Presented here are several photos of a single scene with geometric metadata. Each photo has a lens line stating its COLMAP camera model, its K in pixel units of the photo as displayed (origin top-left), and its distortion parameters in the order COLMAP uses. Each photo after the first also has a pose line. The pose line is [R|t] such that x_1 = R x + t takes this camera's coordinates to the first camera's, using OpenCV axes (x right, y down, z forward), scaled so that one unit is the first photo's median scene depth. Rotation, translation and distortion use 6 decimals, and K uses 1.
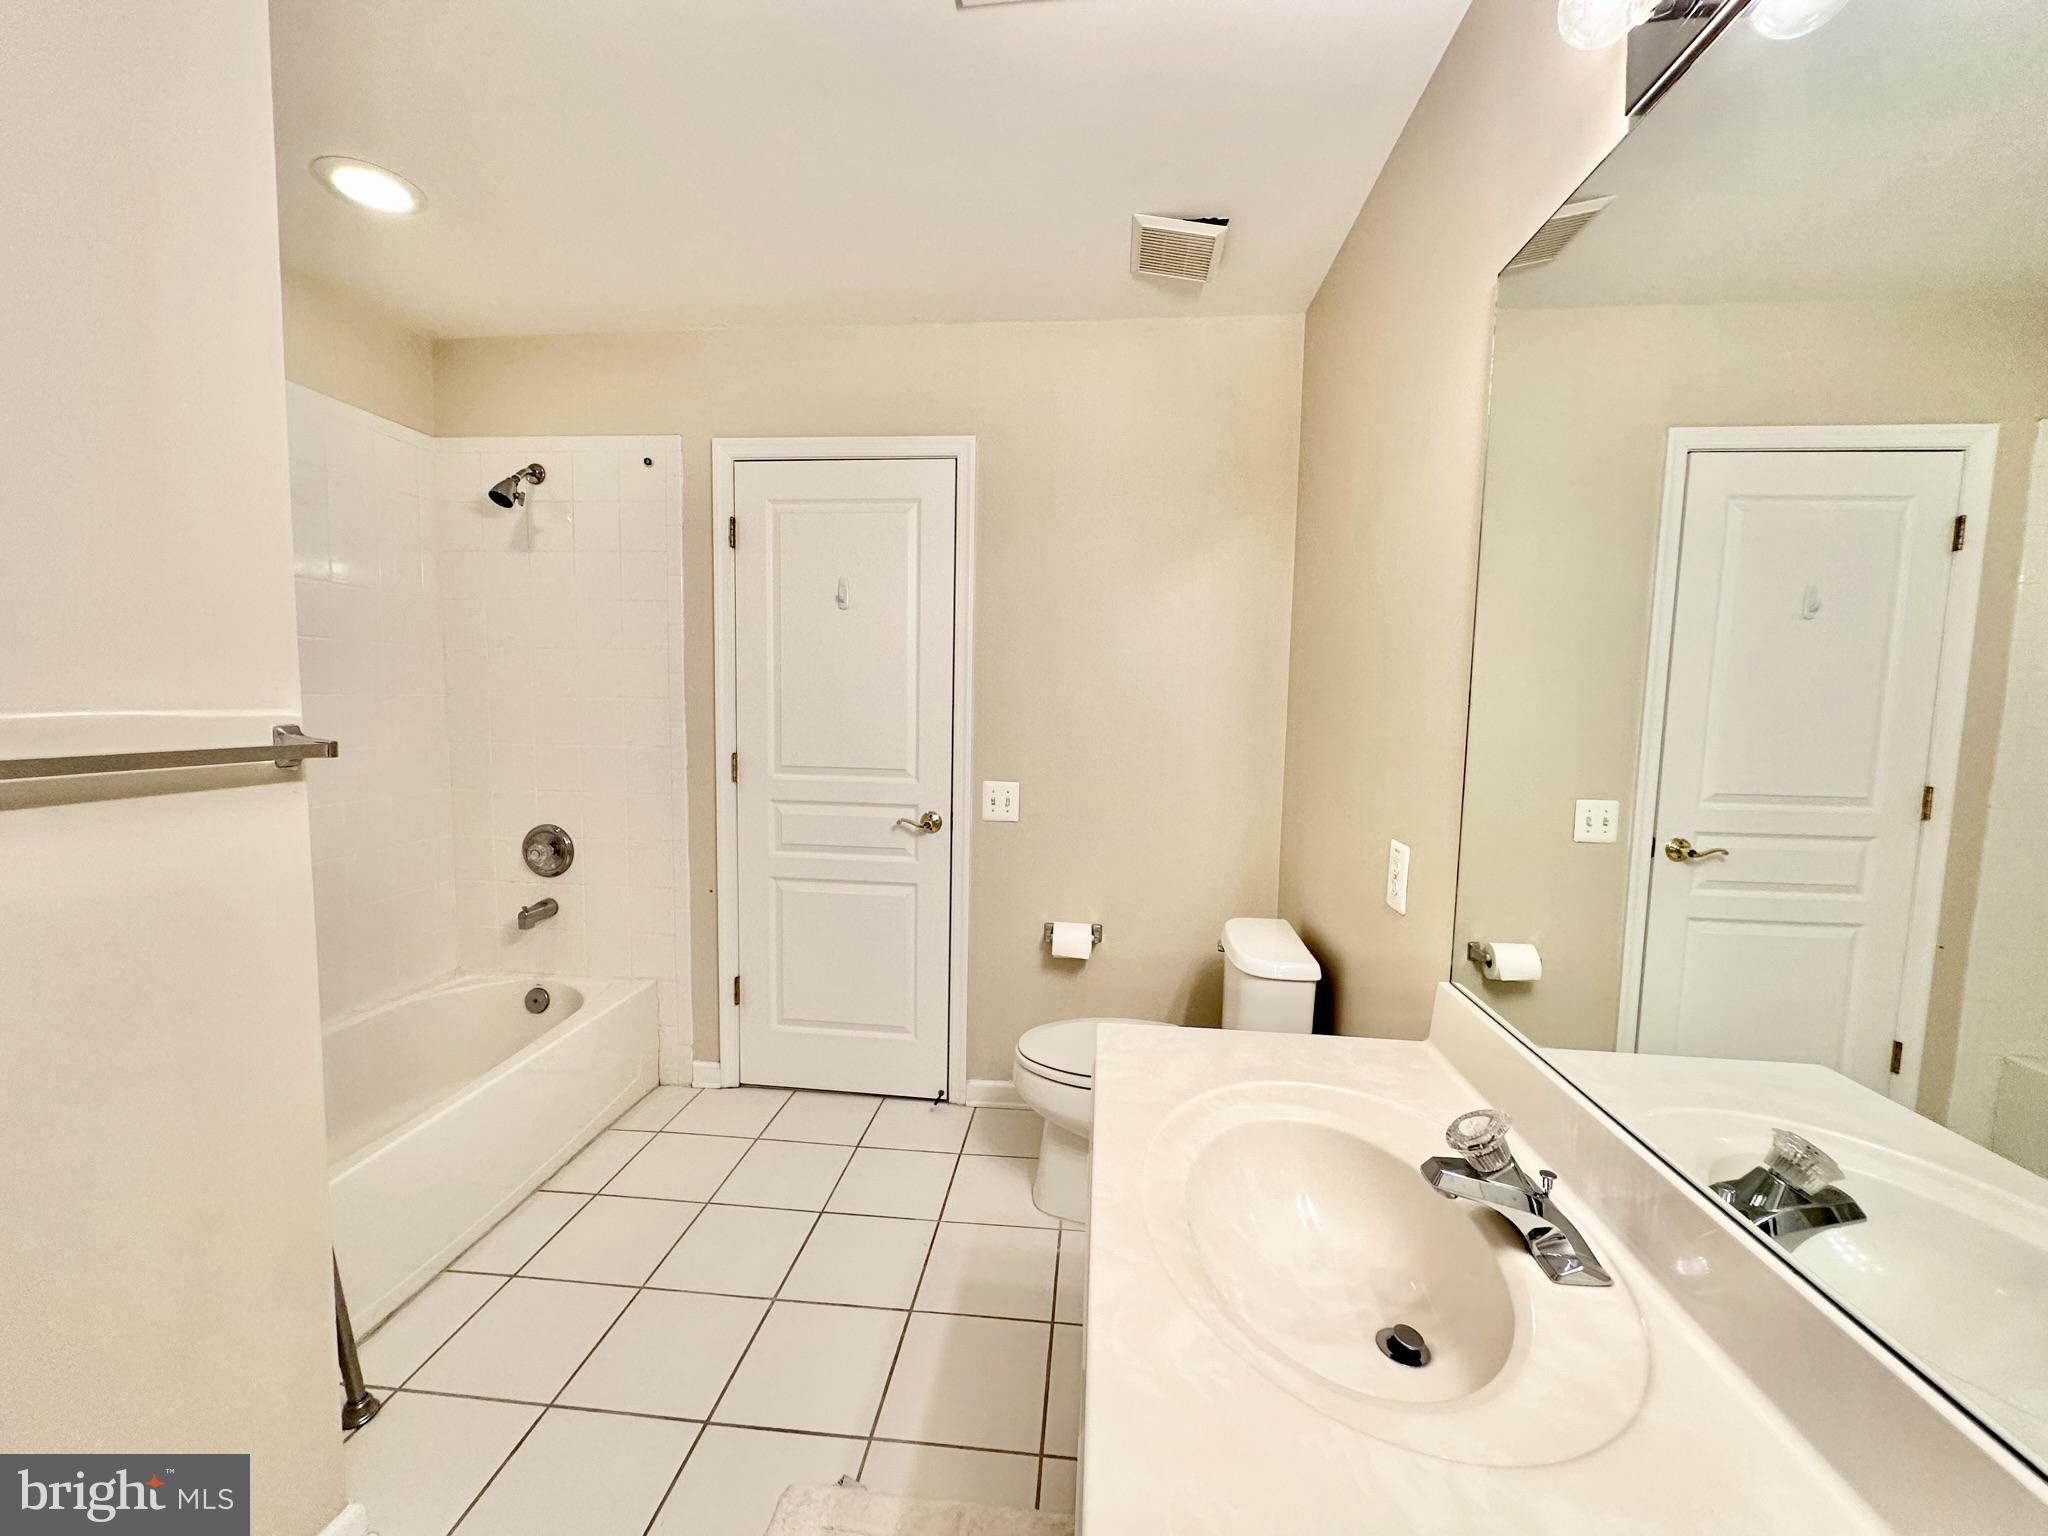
lens RADIAL K [[859.7, 0, 1024.0], [0, 859.7, 768.0], [0, 0, 1]] dist [0.002177, 0.000249]
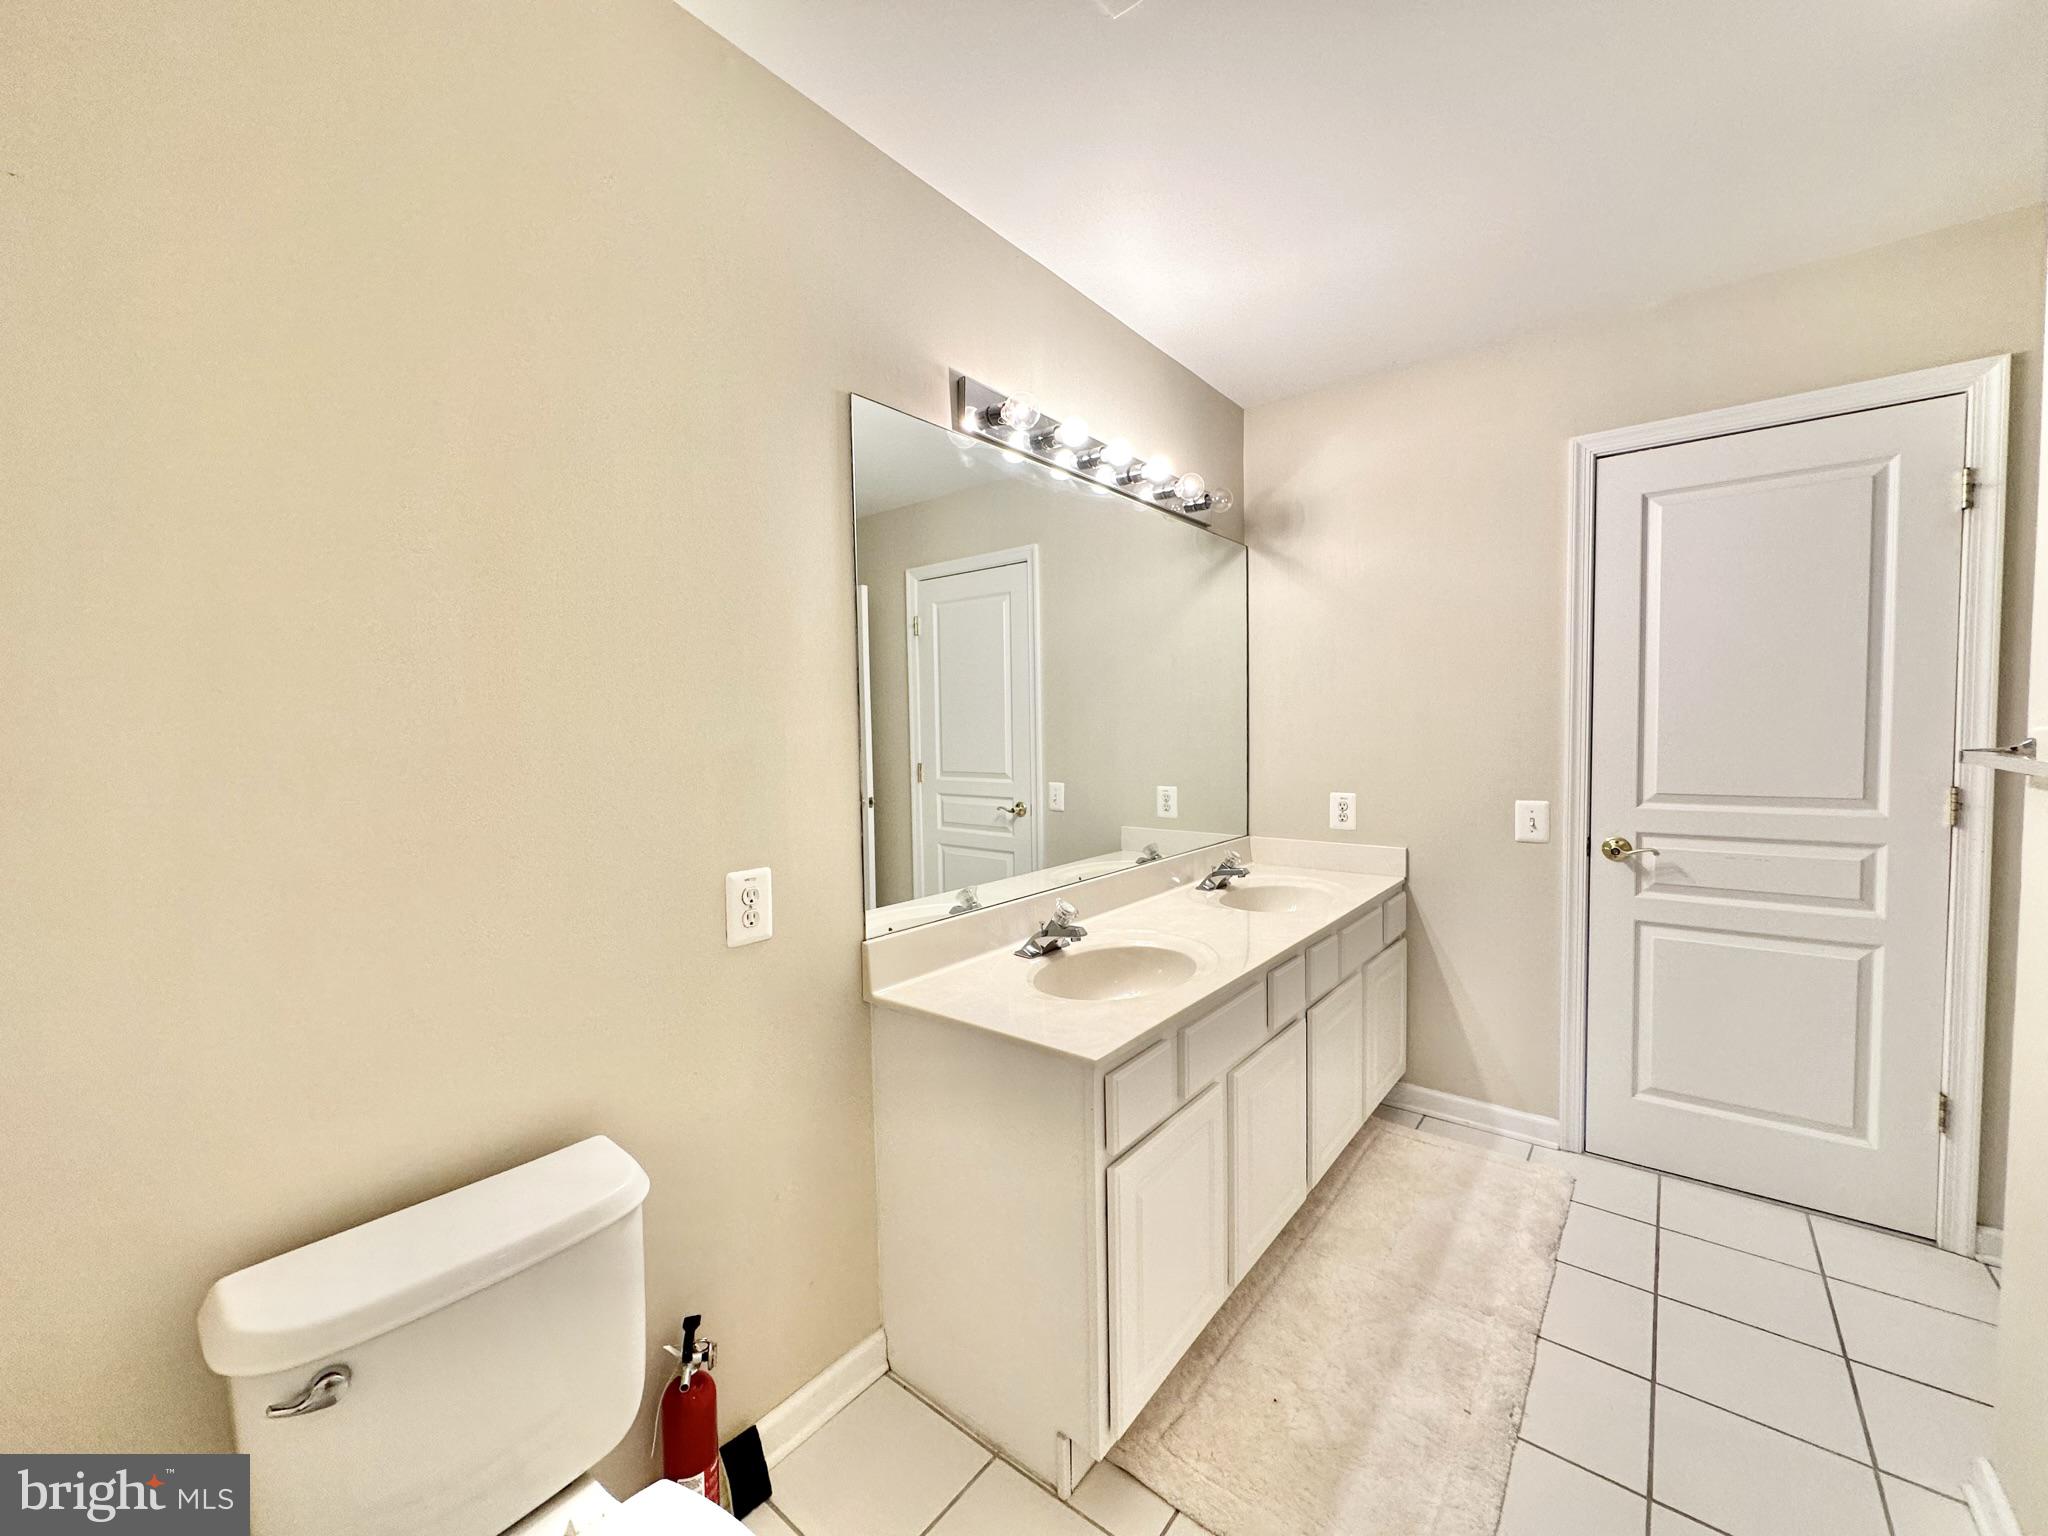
lens RADIAL K [[814.6, 0, 1025.9], [0, 814.6, 764.9], [0, 0, 1]] dist [0.000644, 0.000188]
pose [[0.833145, -0.008385, -0.552991, 0.695390], [-0.019195, 0.998844, -0.044064, 0.050324], [0.552721, 0.047327, 0.832021, -0.151153]]
